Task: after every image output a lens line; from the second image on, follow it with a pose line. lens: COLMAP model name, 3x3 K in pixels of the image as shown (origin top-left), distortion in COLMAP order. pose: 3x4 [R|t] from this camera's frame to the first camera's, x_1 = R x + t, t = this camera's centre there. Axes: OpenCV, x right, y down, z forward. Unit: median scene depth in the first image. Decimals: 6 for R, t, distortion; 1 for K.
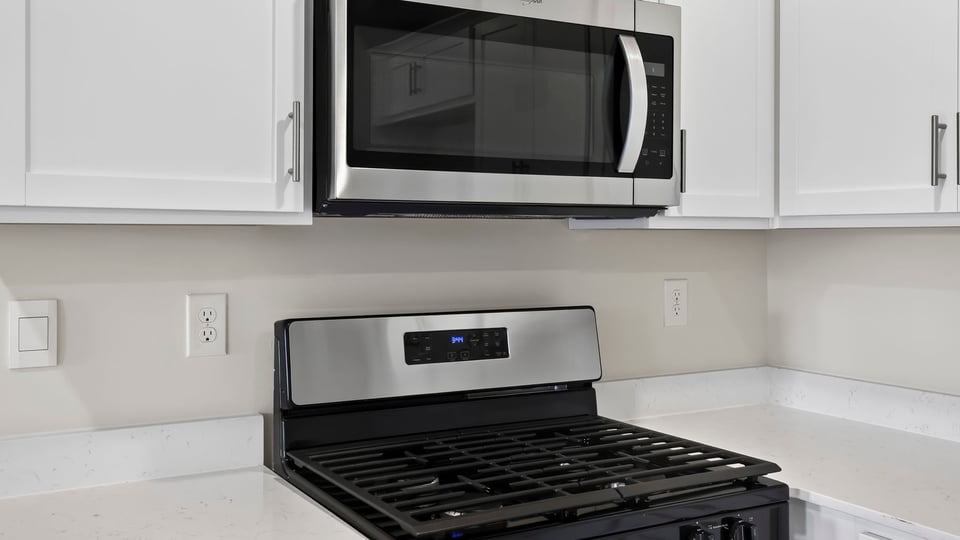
lens RADIAL K [[976.8, 0, 481.8], [0, 976.8, 265.6], [0, 0, 1]] dist [0.081081, 0.000000]
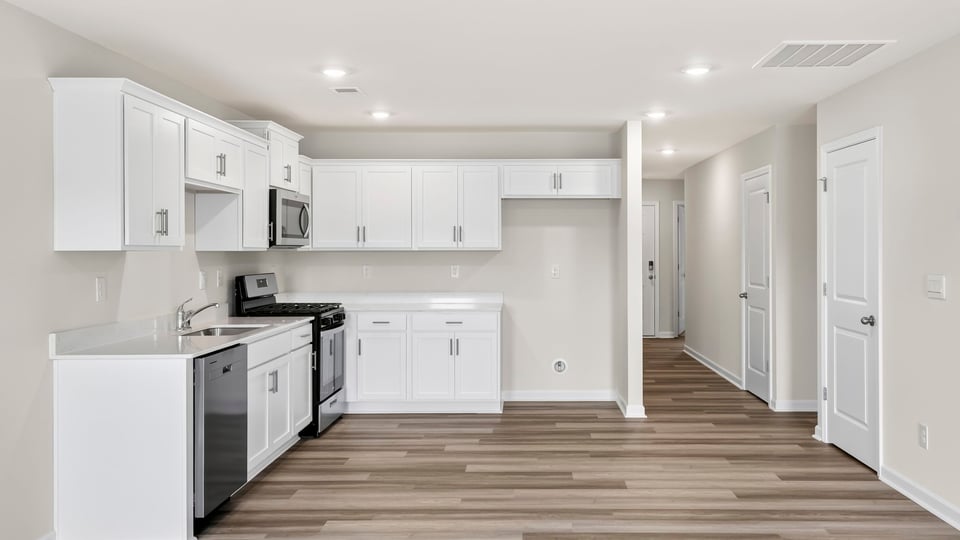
lens RADIAL K [[796.3, 0, 503.0], [0, 796.3, 255.5], [0, 0, 1]] dist [0.042435, 0.005864]
pose [[0.504994, -0.008826, 0.863077, -2.368116], [0.032570, 0.999430, -0.008837, 0.037994], [-0.862508, 0.032573, 0.504994, -1.428157]]
